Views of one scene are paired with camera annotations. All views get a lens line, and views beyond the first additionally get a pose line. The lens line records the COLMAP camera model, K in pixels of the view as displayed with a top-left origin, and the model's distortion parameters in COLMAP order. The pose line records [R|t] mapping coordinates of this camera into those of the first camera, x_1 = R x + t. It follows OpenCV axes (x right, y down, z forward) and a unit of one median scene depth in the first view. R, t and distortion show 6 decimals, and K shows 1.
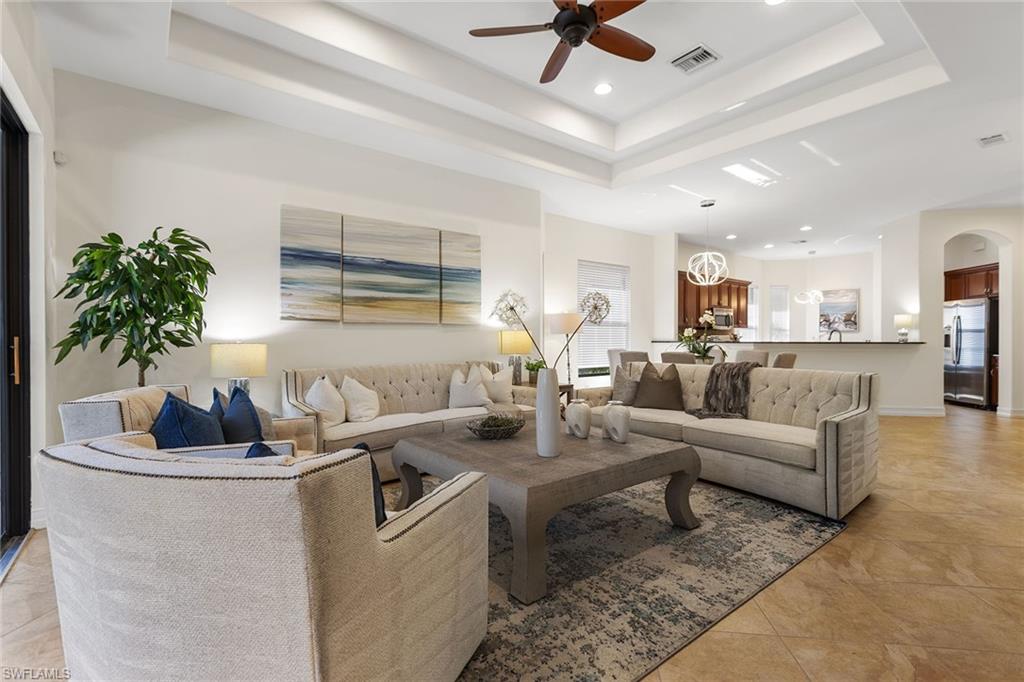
lens RADIAL K [[467.0, 0, 510.1], [0, 467.0, 340.2], [0, 0, 1]] dist [0.001587, -0.002680]
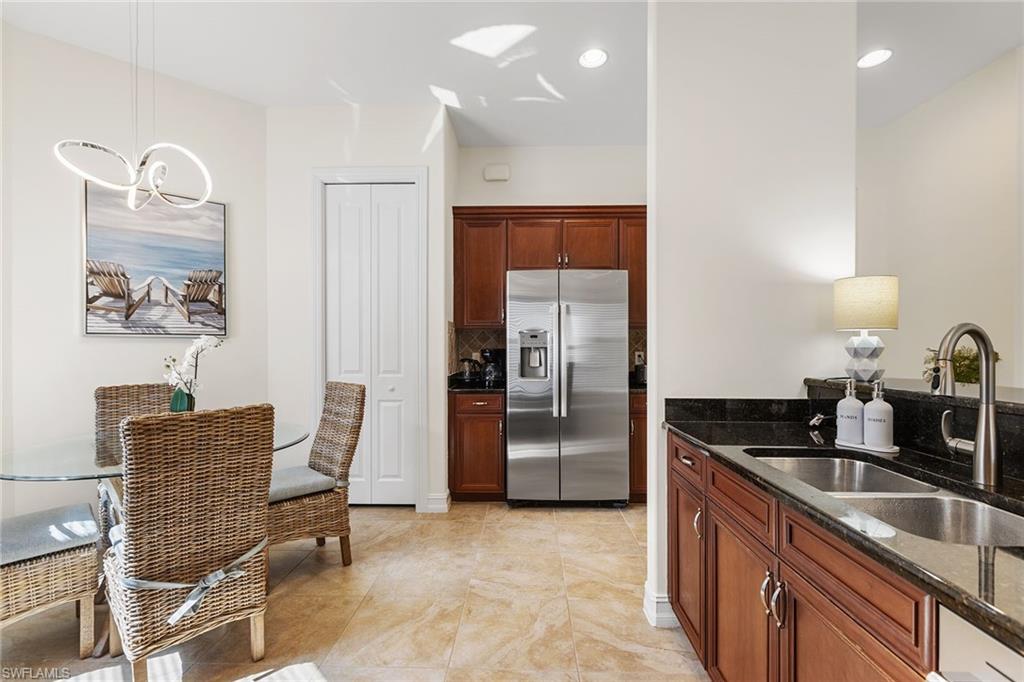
lens RADIAL K [[467.0, 0, 513.6], [0, 467.0, 345.1], [0, 0, 1]] dist [0.001587, -0.002680]
pose [[-0.105247, -0.004605, 0.994435, 0.941236], [0.005298, 0.999972, 0.005191, -0.031366], [-0.994432, 0.005814, -0.105220, 1.950471]]
